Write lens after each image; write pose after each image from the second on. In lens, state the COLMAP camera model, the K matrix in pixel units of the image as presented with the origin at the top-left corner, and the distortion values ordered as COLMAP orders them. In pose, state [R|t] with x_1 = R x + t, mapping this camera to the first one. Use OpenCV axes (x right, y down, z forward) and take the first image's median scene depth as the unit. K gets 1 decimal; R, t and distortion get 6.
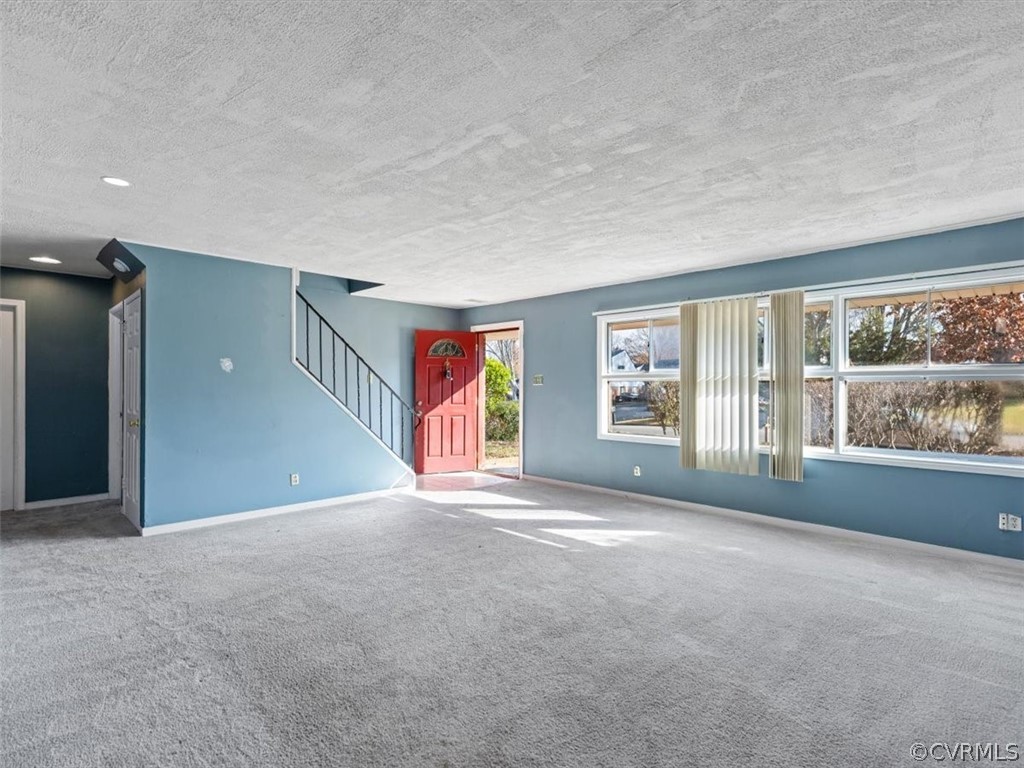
lens RADIAL K [[508.9, 0, 509.3], [0, 508.9, 386.7], [0, 0, 1]] dist [0.017804, 0.000410]
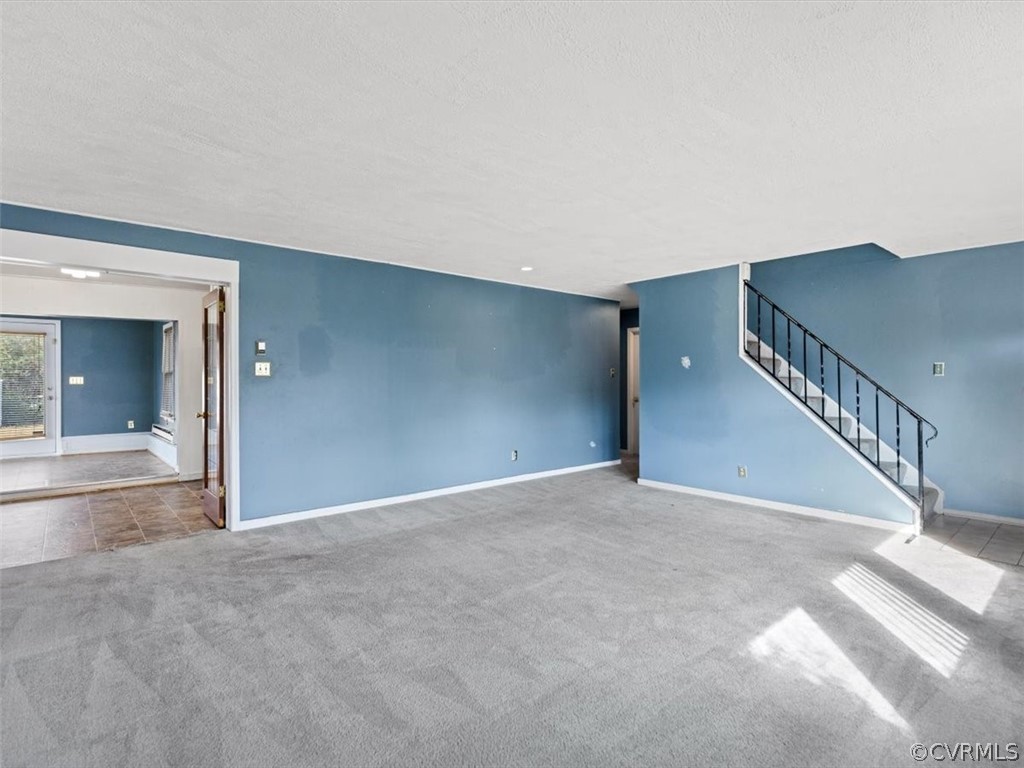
lens RADIAL K [[508.9, 0, 509.3], [0, 508.9, 386.7], [0, 0, 1]] dist [0.017804, 0.000410]
pose [[-0.045325, 0.012356, -0.998896, 0.668310], [0.001899, 0.999923, 0.012283, -0.000552], [0.998970, -0.001341, -0.045345, 0.637821]]
